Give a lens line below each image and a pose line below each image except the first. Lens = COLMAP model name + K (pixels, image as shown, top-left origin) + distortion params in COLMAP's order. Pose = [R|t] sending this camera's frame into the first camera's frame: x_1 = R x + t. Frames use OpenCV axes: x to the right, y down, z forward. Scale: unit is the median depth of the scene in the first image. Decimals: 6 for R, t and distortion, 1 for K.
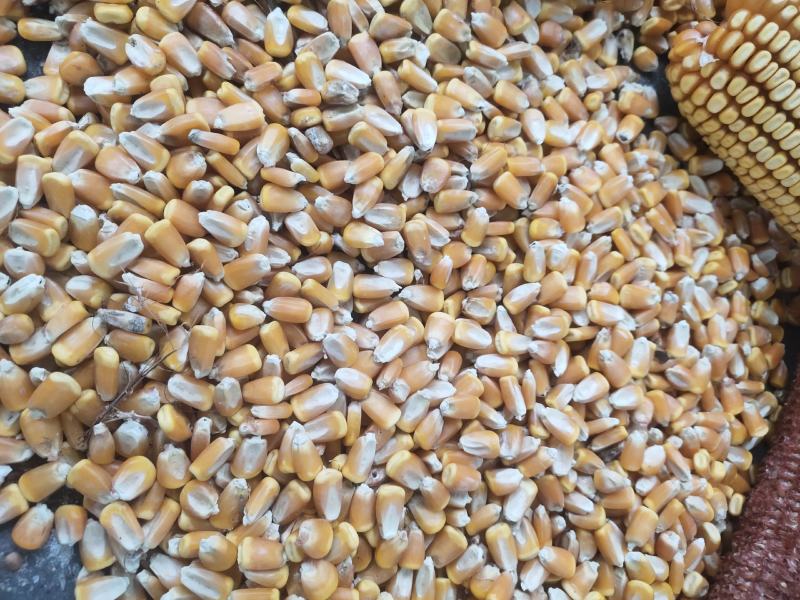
lens RADIAL K [[603.6, 0, 400.0], [0, 603.6, 300.0], [0, 0, 1]] dist [0.008709, -0.026401]
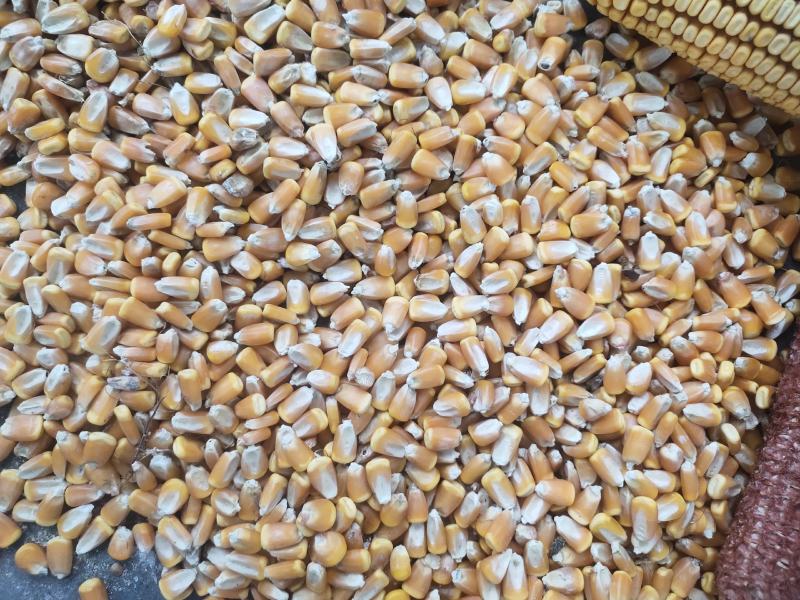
lens RADIAL K [[603.6, 0, 400.0], [0, 603.6, 300.0], [0, 0, 1]] dist [0.008709, -0.026401]
pose [[0.928552, -0.256103, -0.268705, 0.388899], [0.282295, 0.957246, 0.063163, -0.041872], [0.241040, -0.134504, 0.961149, -0.054312]]
